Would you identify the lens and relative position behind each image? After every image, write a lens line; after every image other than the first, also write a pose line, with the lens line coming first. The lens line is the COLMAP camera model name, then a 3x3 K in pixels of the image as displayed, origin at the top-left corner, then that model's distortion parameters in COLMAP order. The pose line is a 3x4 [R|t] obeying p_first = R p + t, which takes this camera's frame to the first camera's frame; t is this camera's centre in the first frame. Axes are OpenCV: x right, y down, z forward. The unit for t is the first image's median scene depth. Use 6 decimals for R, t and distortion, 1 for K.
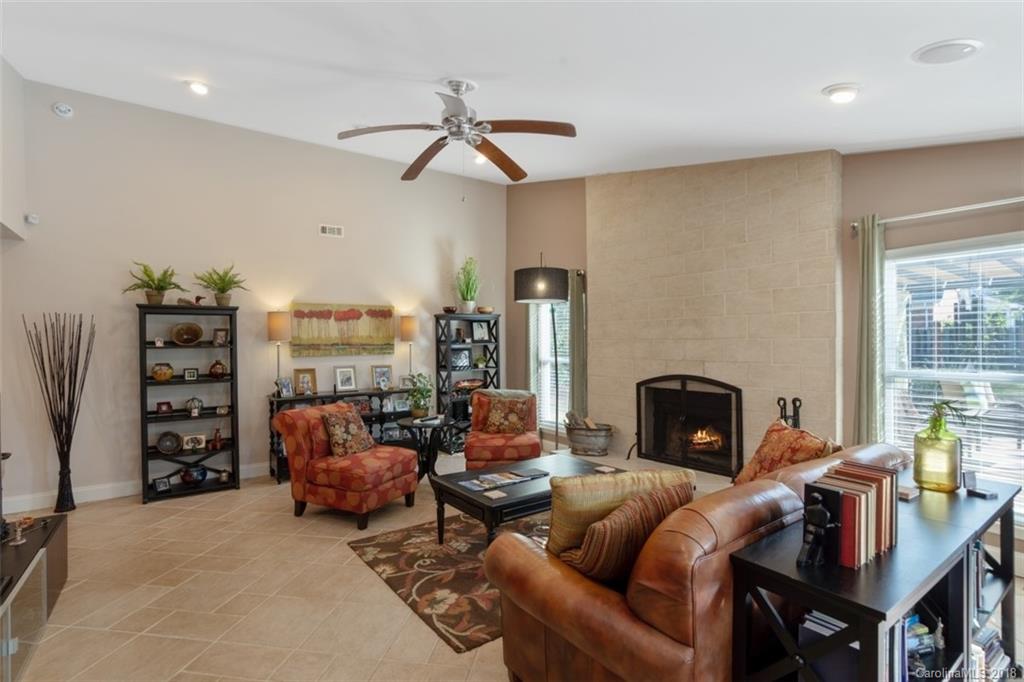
lens RADIAL K [[482.0, 0, 508.2], [0, 482.0, 338.8], [0, 0, 1]] dist [-0.045982, 0.029207]
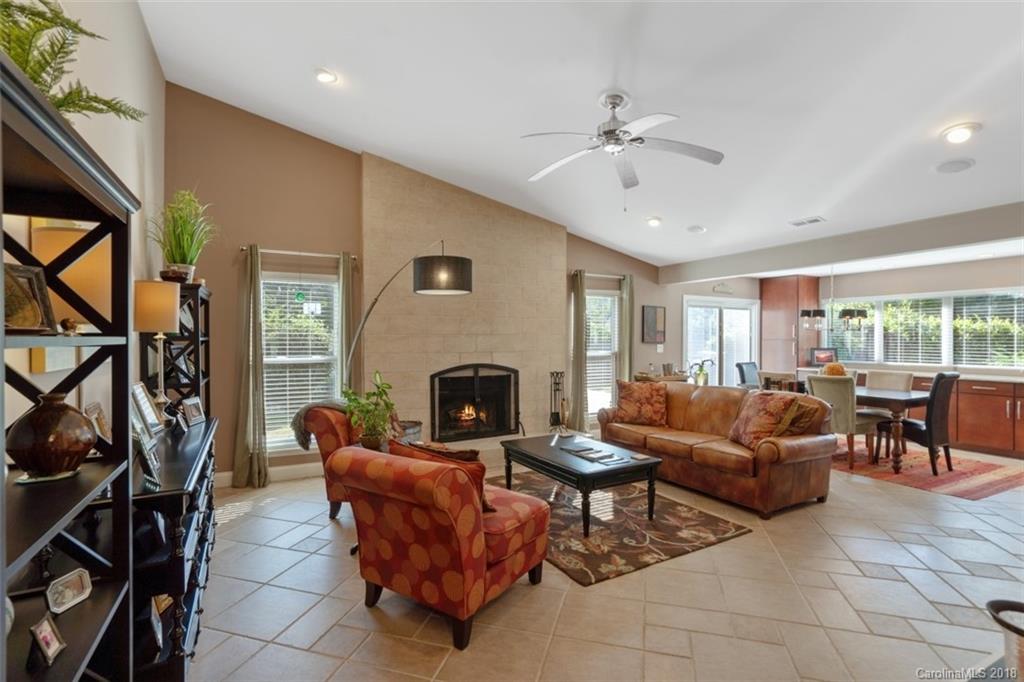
lens RADIAL K [[482.0, 0, 508.2], [0, 482.0, 338.8], [0, 0, 1]] dist [-0.045982, 0.029207]
pose [[0.136819, -0.003559, 0.990590, -0.772029], [-0.014009, 0.999887, 0.005528, 0.002965], [-0.990497, -0.014633, 0.136754, 0.682293]]
